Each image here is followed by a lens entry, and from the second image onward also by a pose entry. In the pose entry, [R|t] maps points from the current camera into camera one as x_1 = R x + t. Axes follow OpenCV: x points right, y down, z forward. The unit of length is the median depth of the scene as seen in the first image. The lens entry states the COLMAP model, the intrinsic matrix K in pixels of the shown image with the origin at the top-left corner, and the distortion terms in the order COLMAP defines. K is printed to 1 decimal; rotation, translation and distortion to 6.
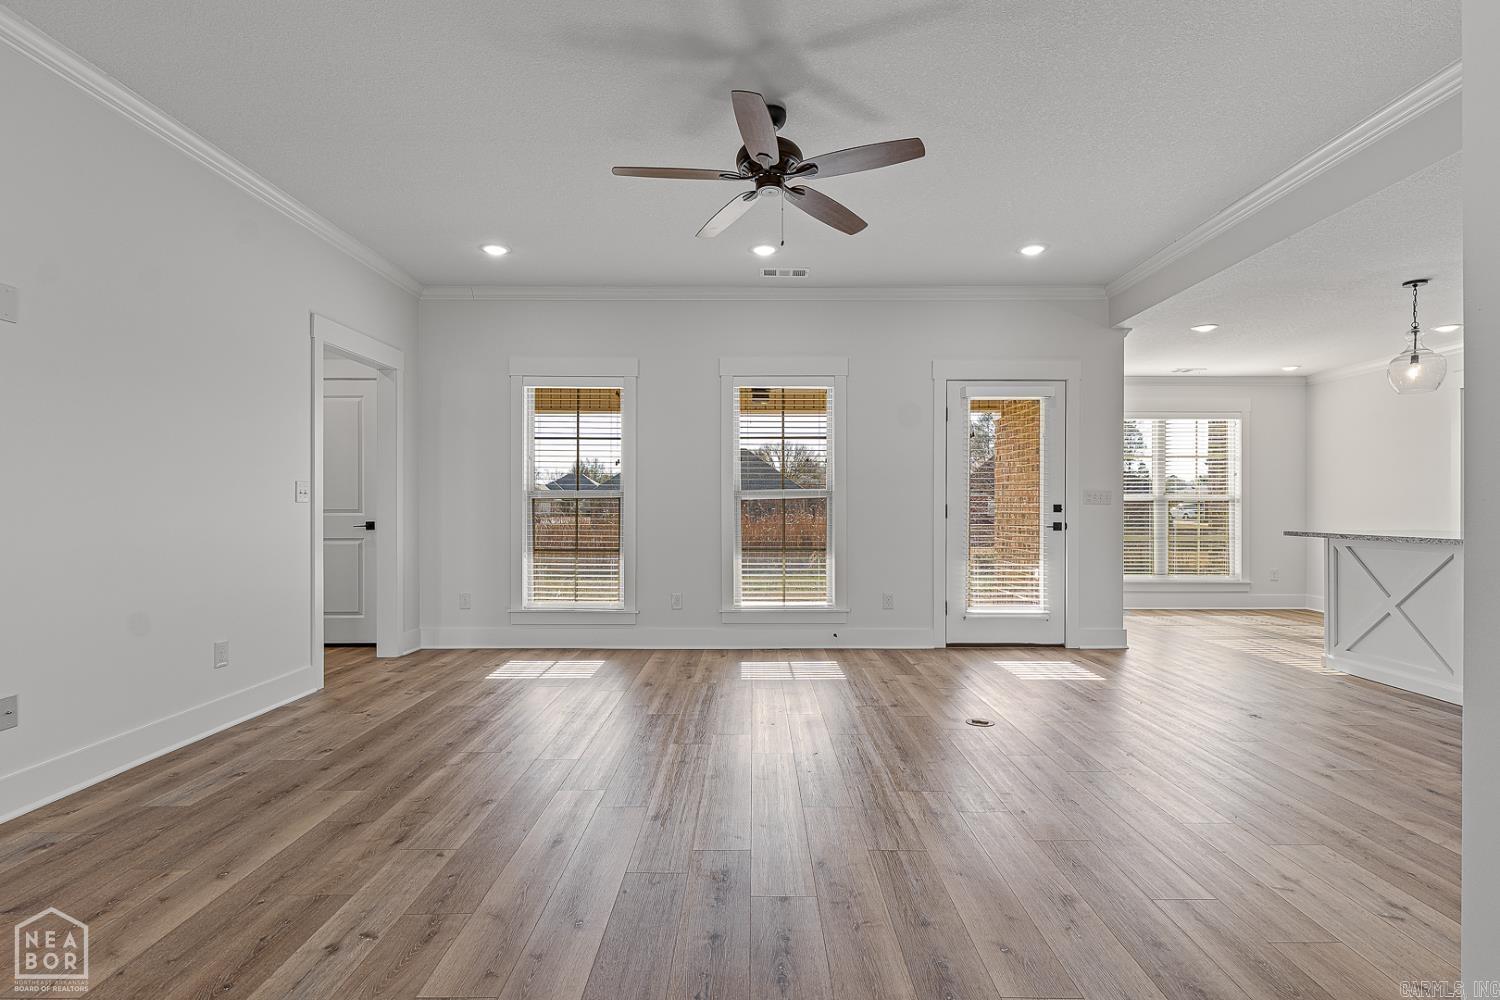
lens RADIAL K [[774.9, 0, 758.9], [0, 774.9, 504.5], [0, 0, 1]] dist [-0.000441, -0.000723]
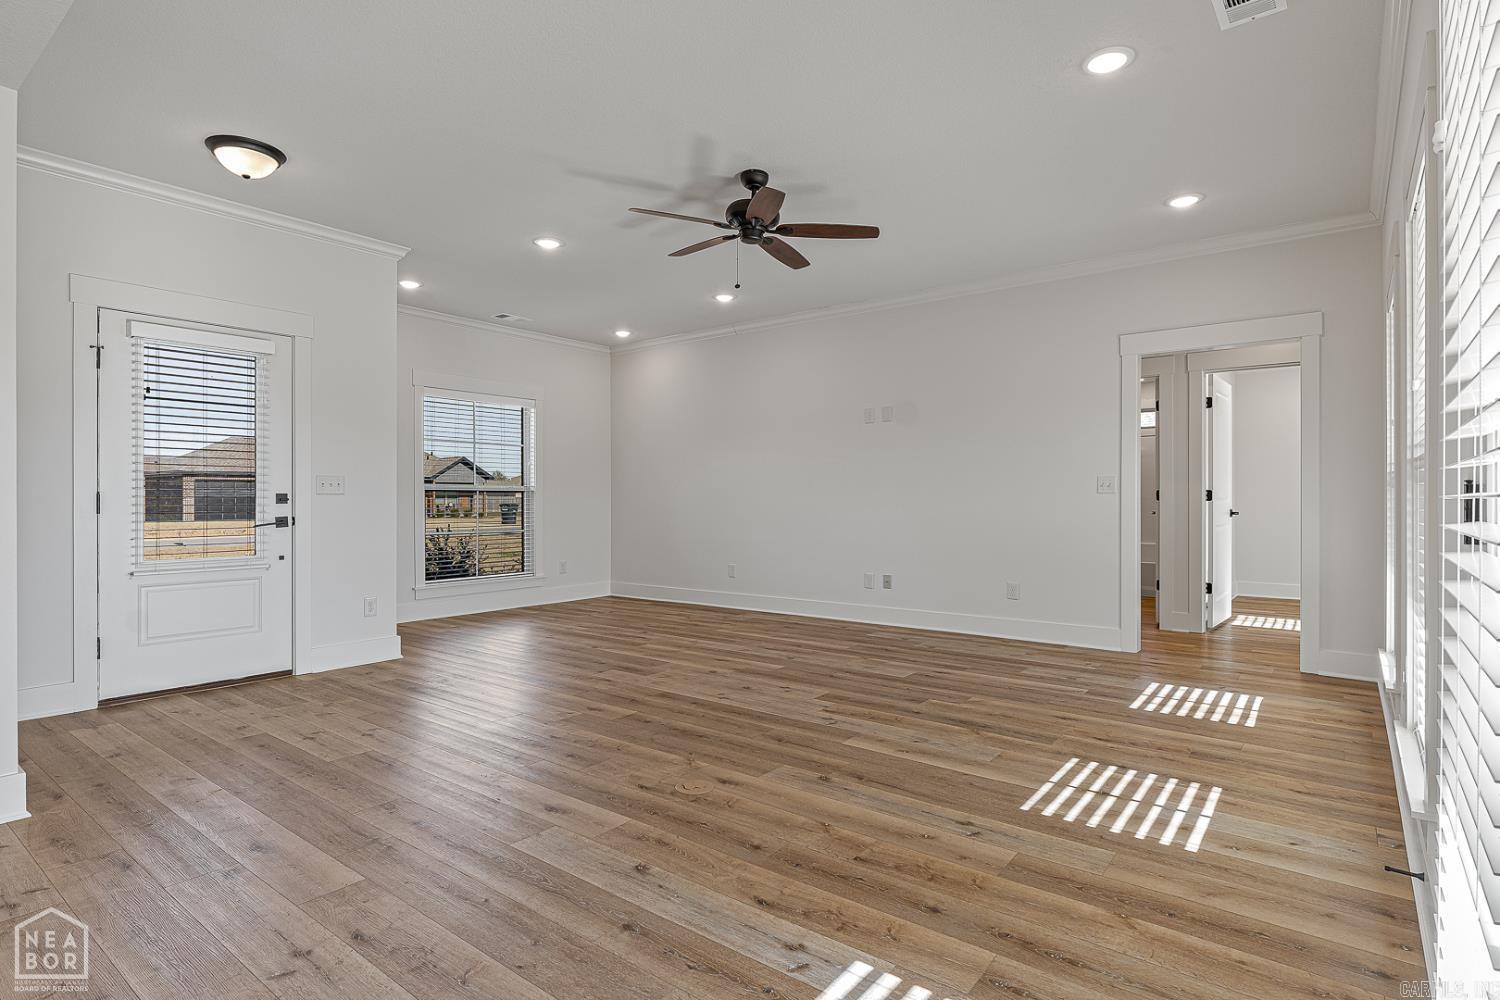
lens RADIAL K [[765.6, 0, 750.0], [0, 765.6, 500.0], [0, 0, 1]] dist [0.003342, 0.000742]
pose [[-0.622475, 0.000737, -0.782639, 0.674738], [0.001889, 0.999998, -0.000561, 0.005948], [0.782637, -0.001828, -0.622475, 1.223827]]
